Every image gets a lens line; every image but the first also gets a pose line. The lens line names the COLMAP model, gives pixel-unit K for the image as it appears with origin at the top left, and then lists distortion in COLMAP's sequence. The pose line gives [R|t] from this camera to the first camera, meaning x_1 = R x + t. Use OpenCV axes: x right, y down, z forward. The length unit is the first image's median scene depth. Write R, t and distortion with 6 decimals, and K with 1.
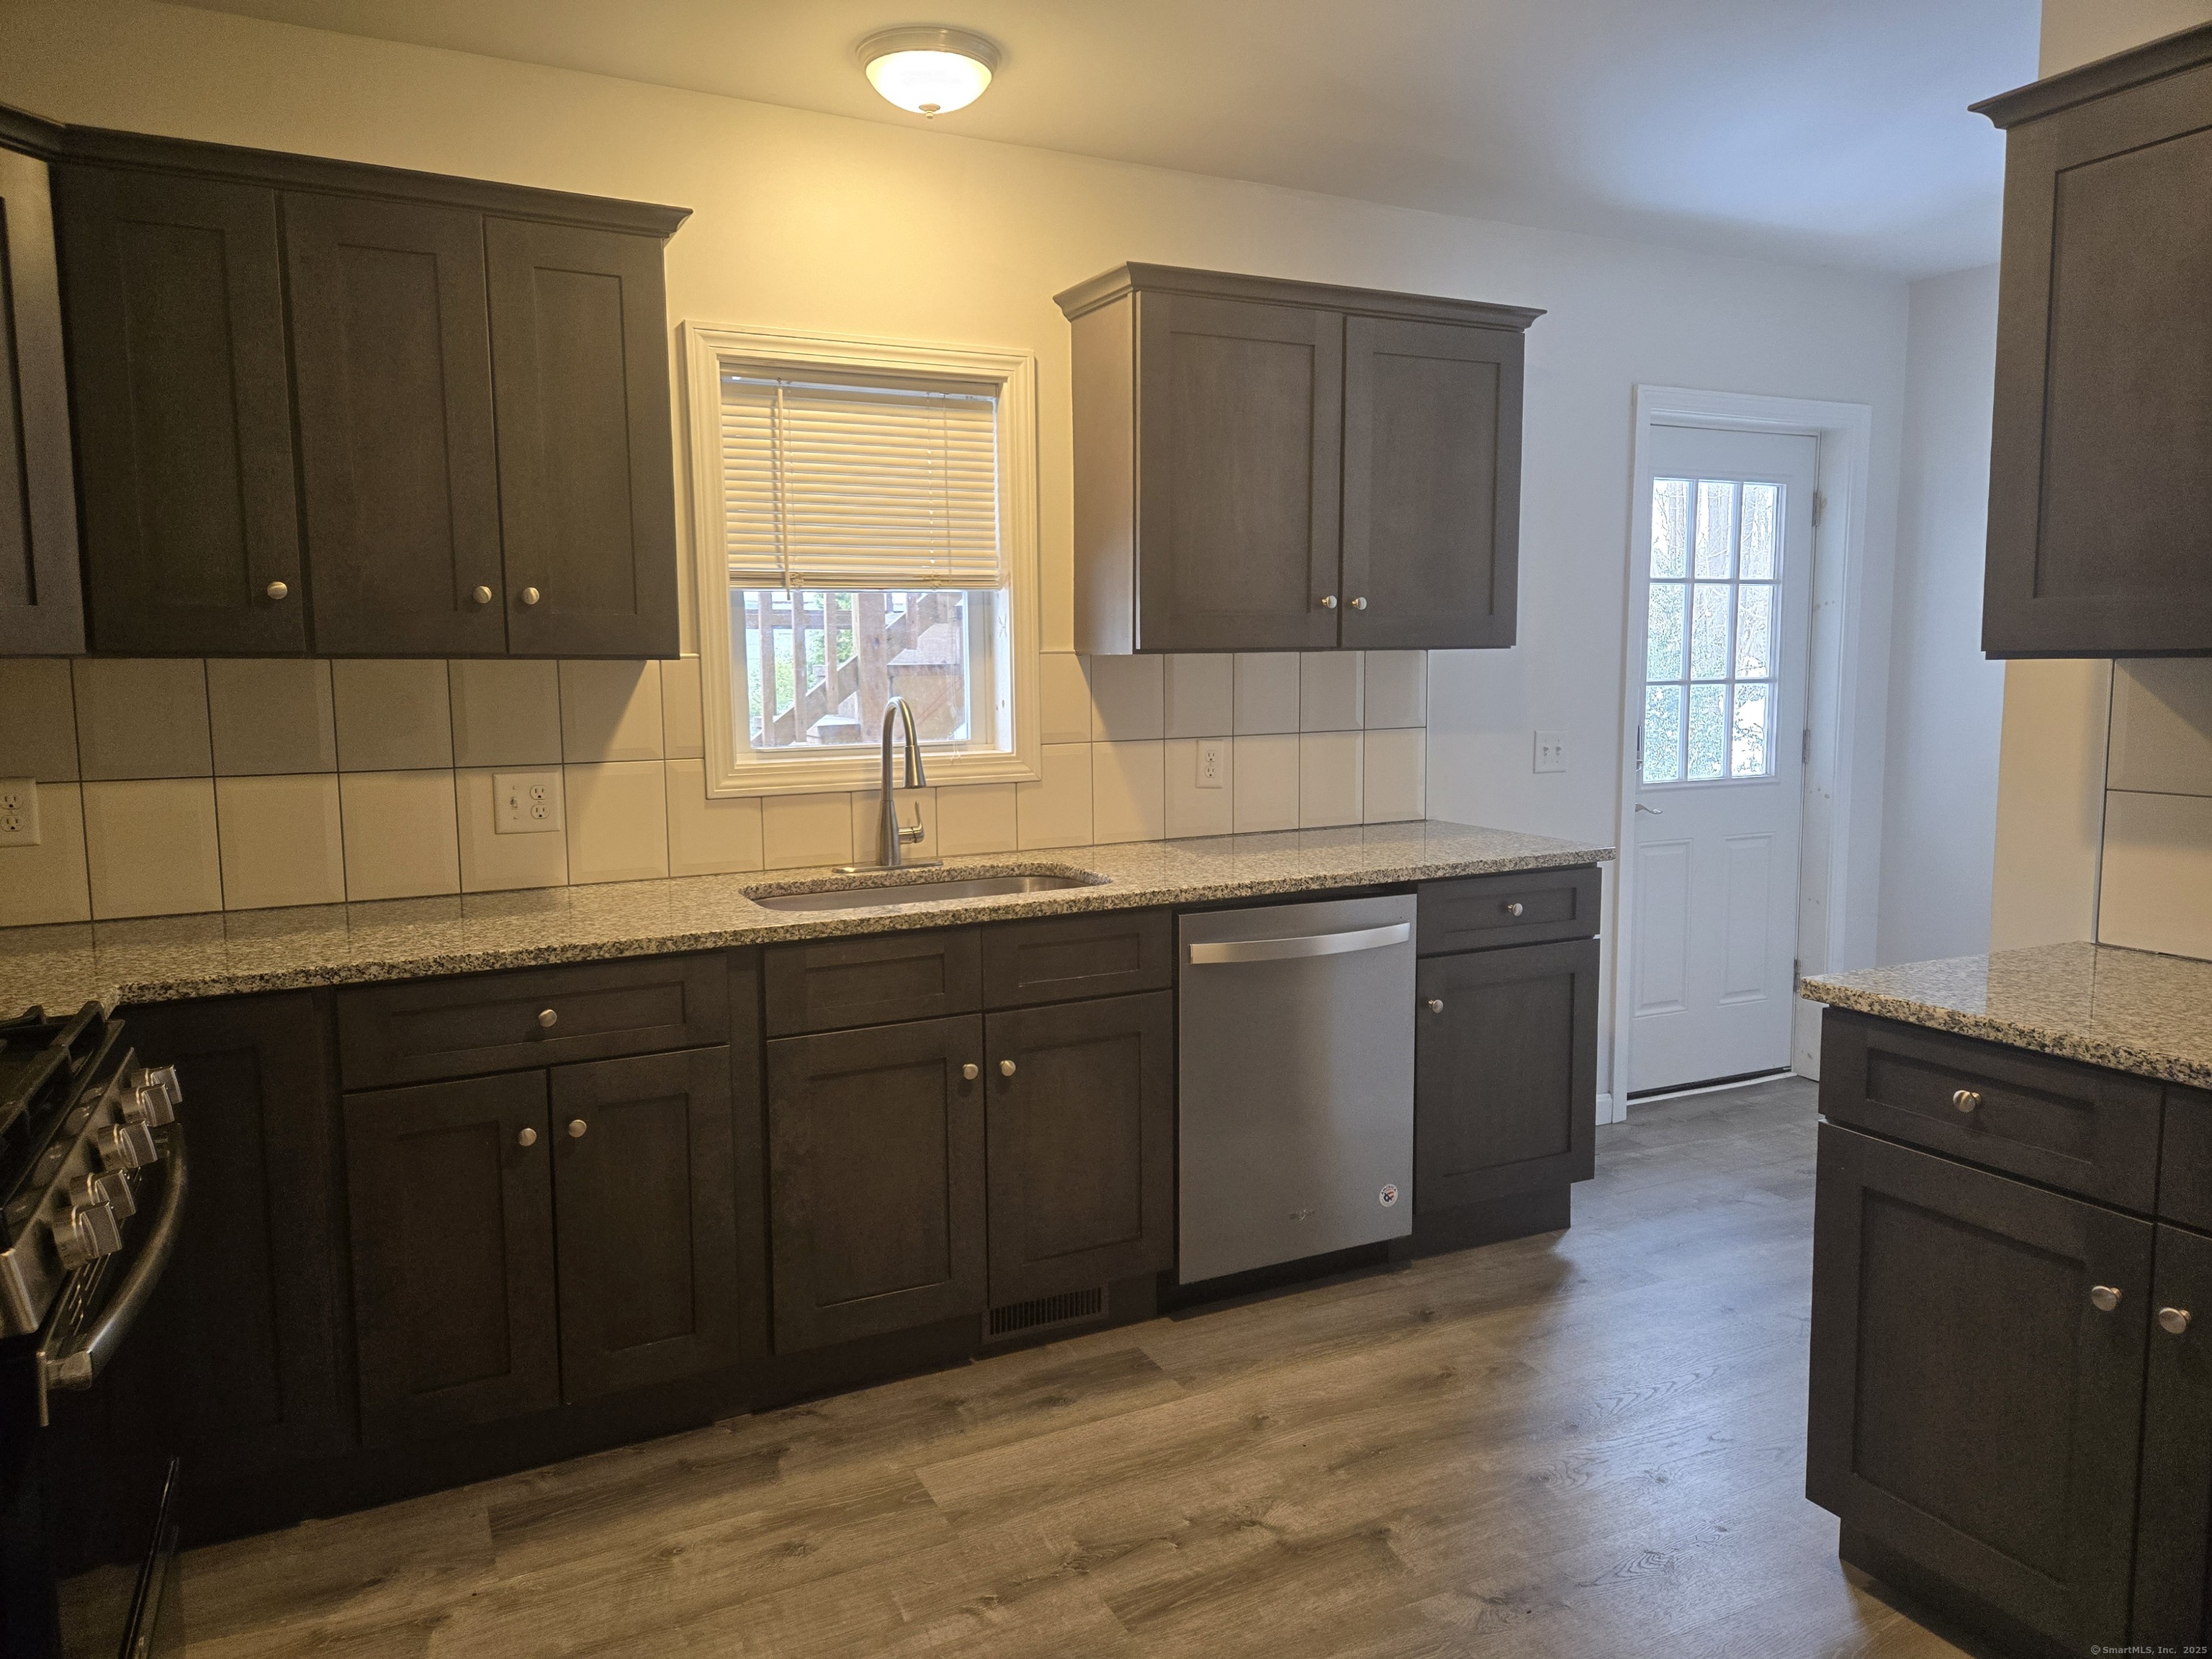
lens RADIAL K [[1482.4, 0, 1062.5], [0, 1482.4, 817.2], [0, 0, 1]] dist [0.076351, -0.061857]
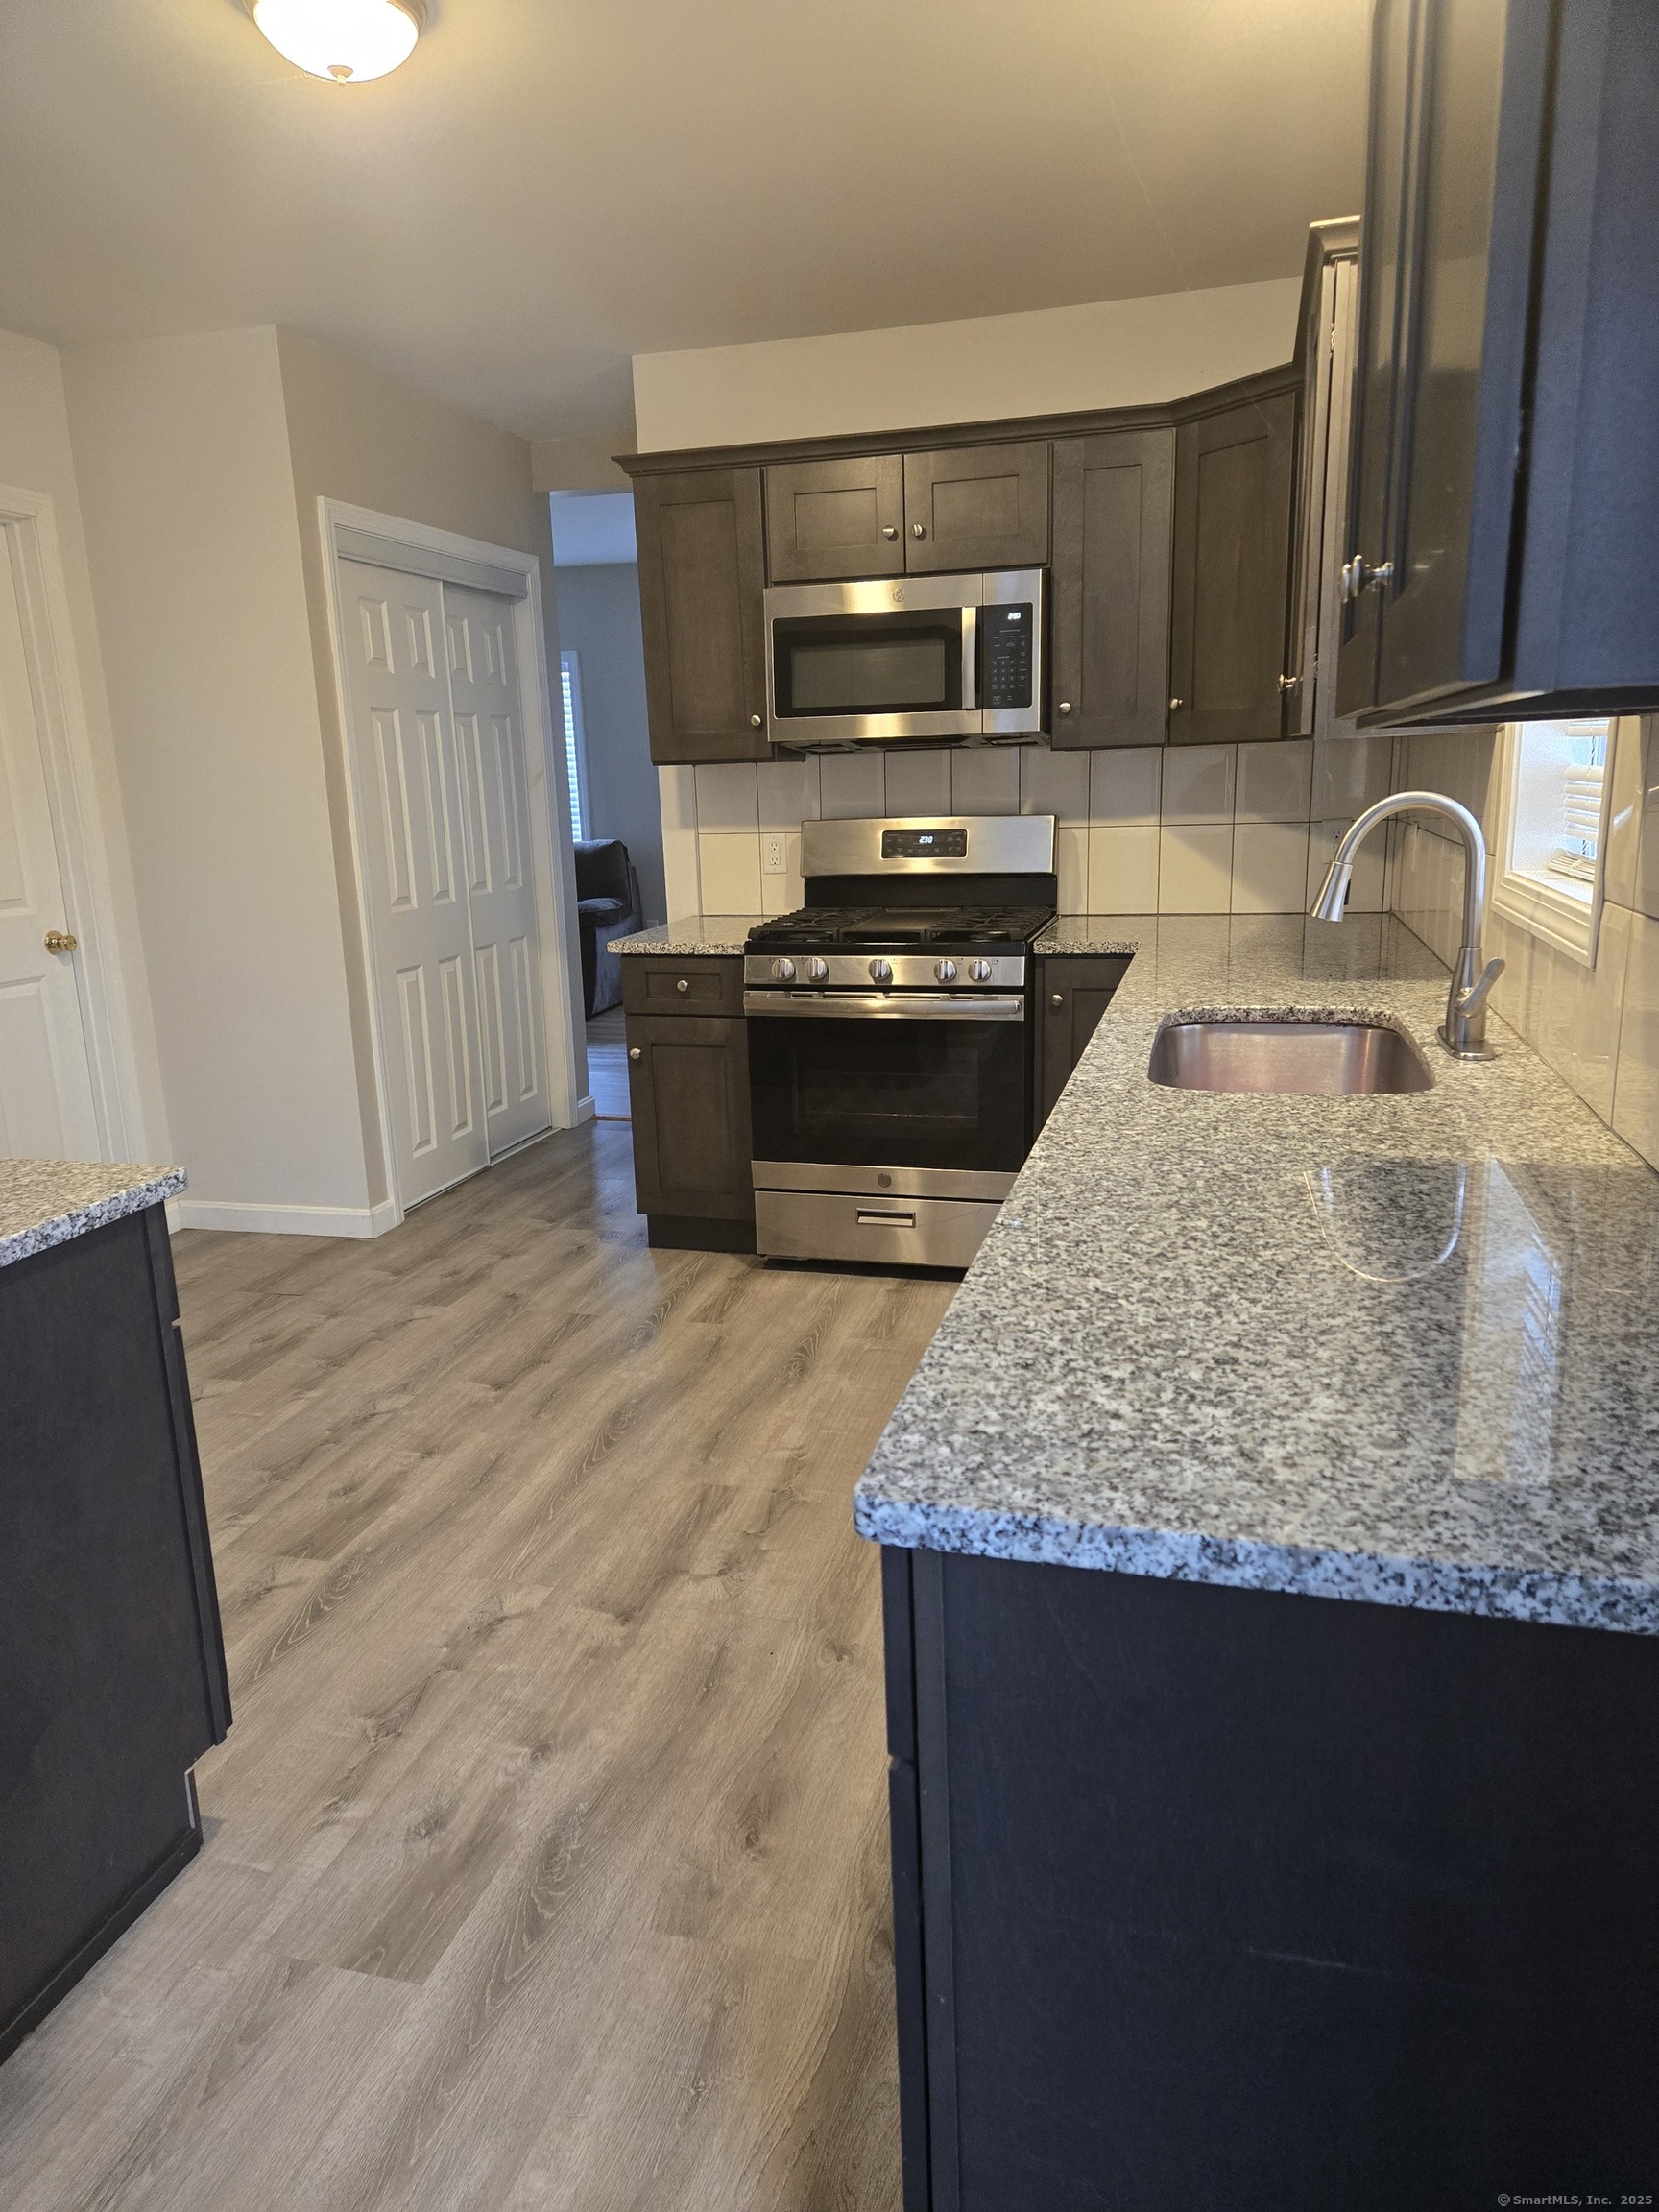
lens RADIAL K [[1482.4, 0, 842.3], [0, 1482.4, 1111.8], [0, 0, 1]] dist [0.076351, -0.061857]
pose [[-0.648476, 0.202067, -0.733926, 0.702260], [-0.046303, 0.951870, 0.302984, -0.161738], [0.759825, 0.230461, -0.607909, 1.448948]]
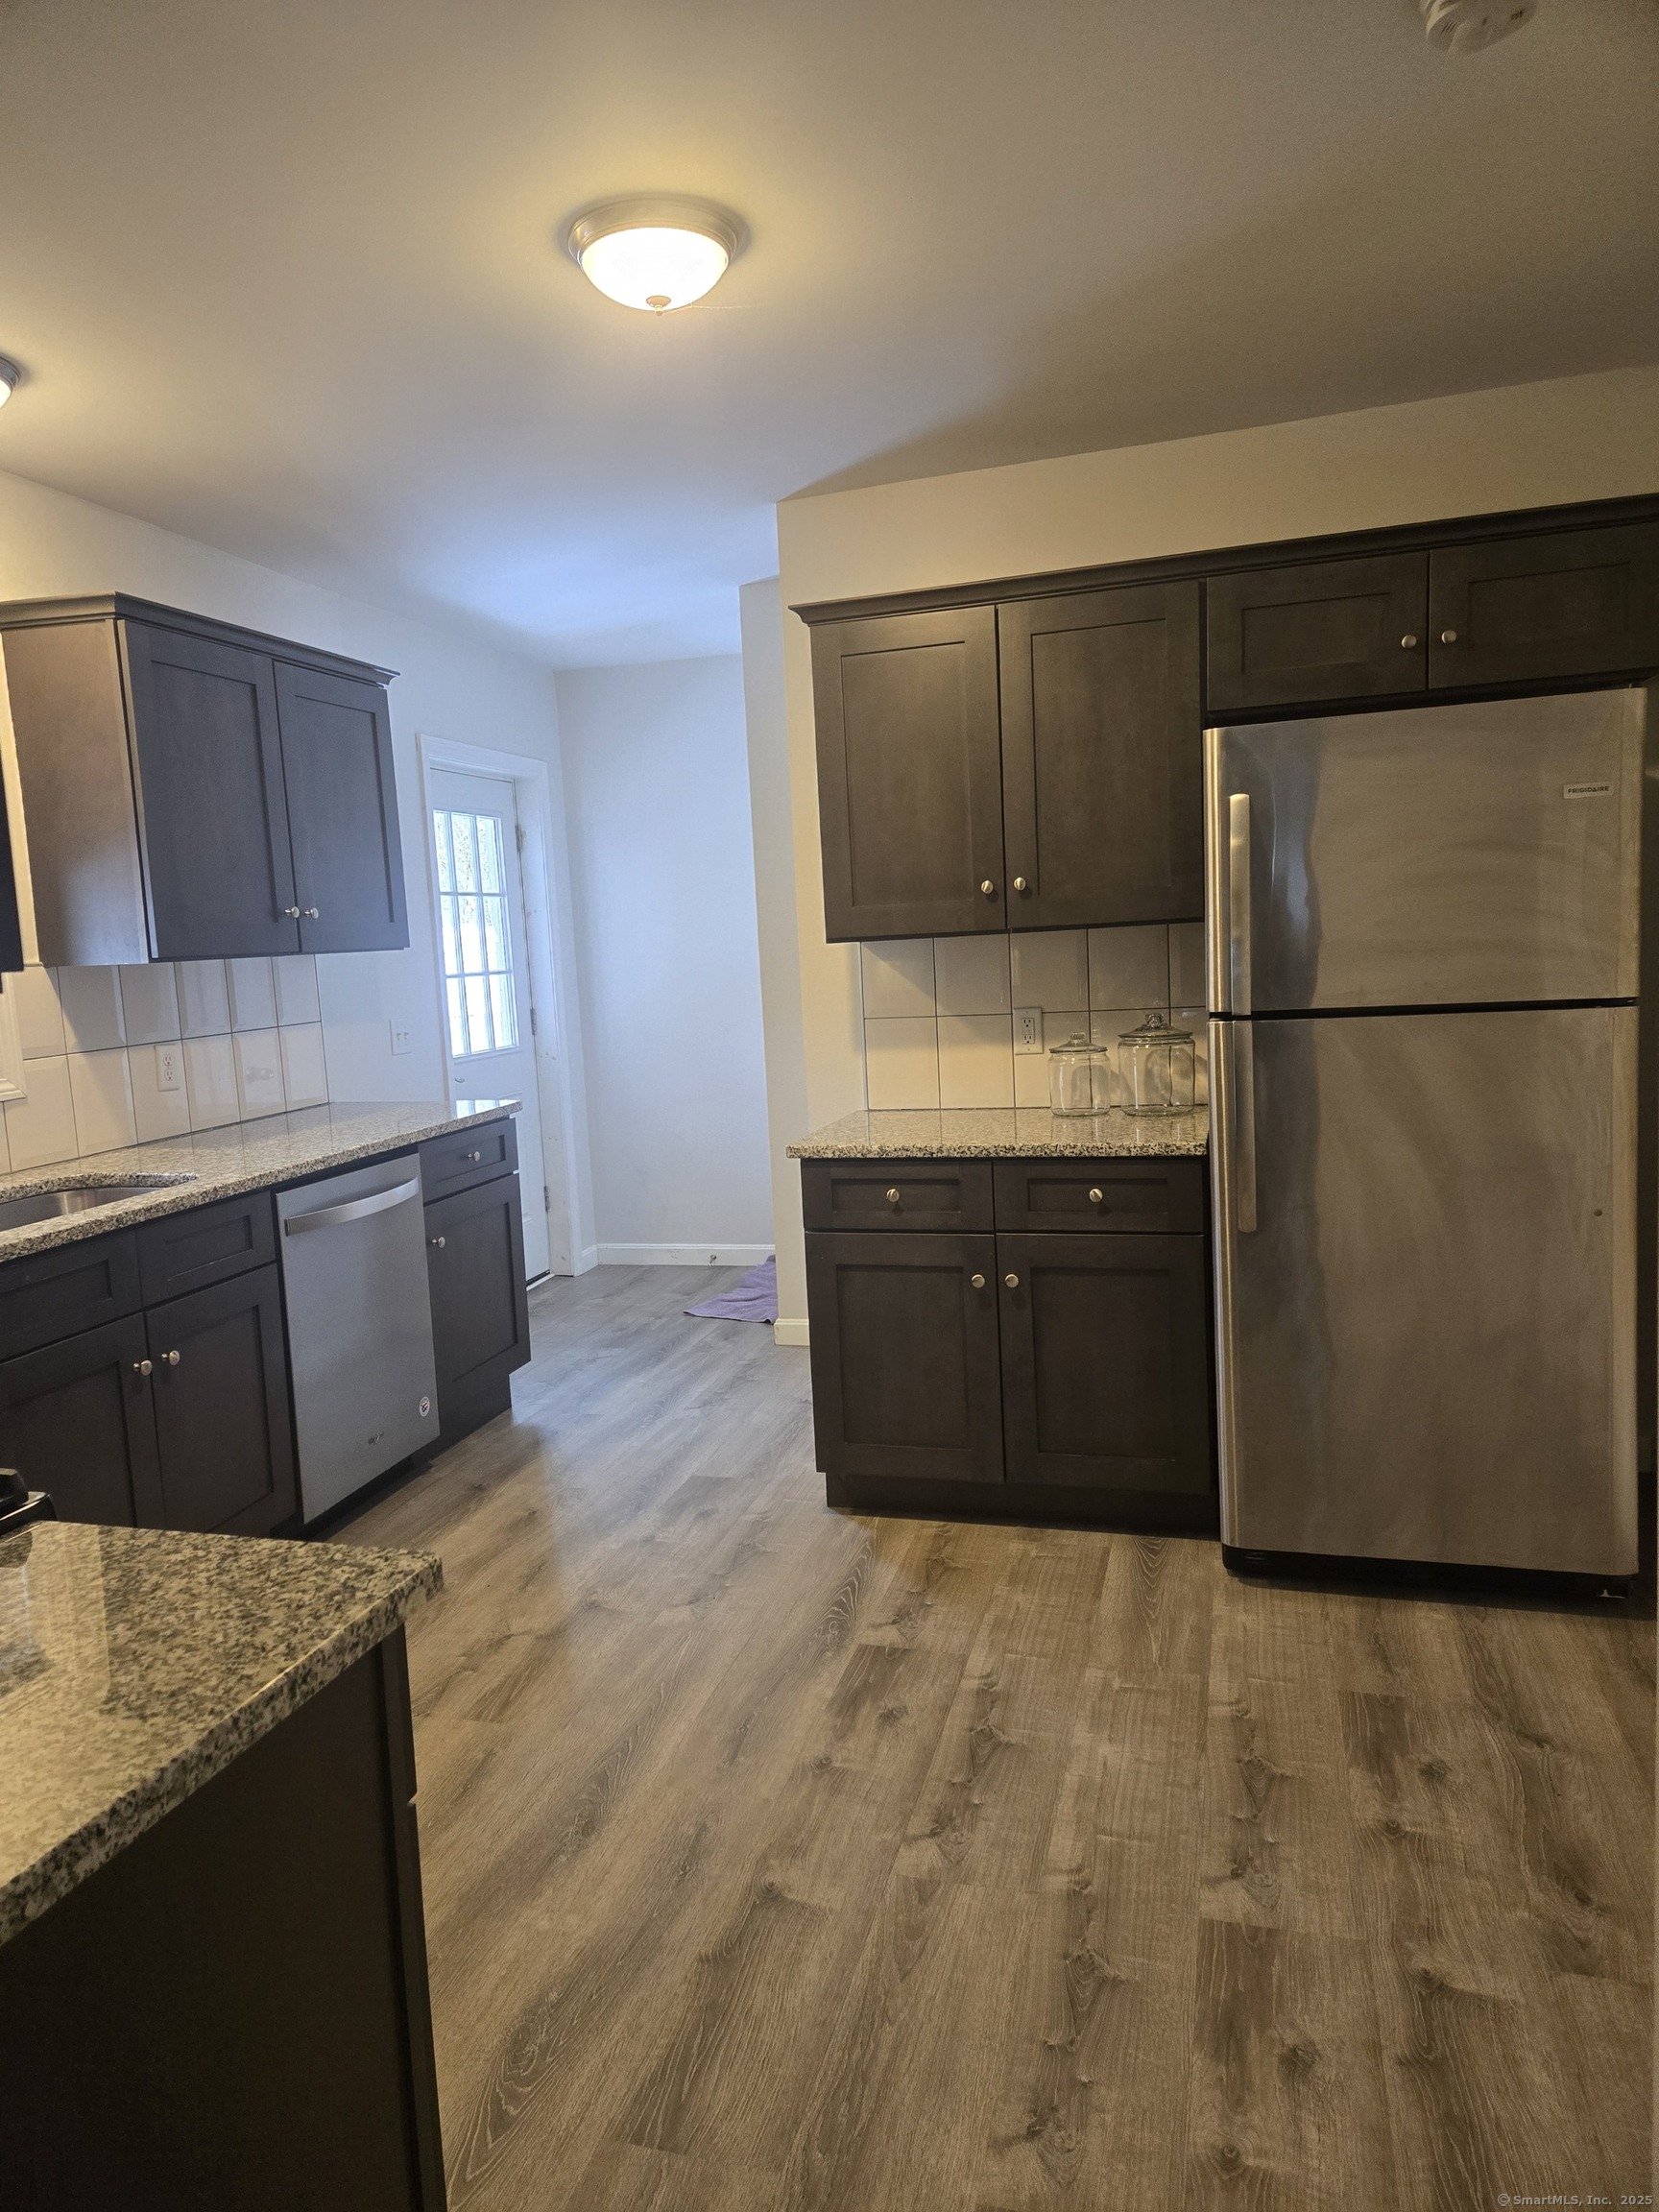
lens RADIAL K [[1482.4, 0, 814.8], [0, 1482.4, 1105.2], [0, 0, 1]] dist [0.076351, -0.061857]
pose [[0.666831, -0.110900, 0.736911, -0.511135], [0.121071, 0.991849, 0.039710, 0.004837], [-0.735309, 0.062739, 0.674822, -0.062304]]
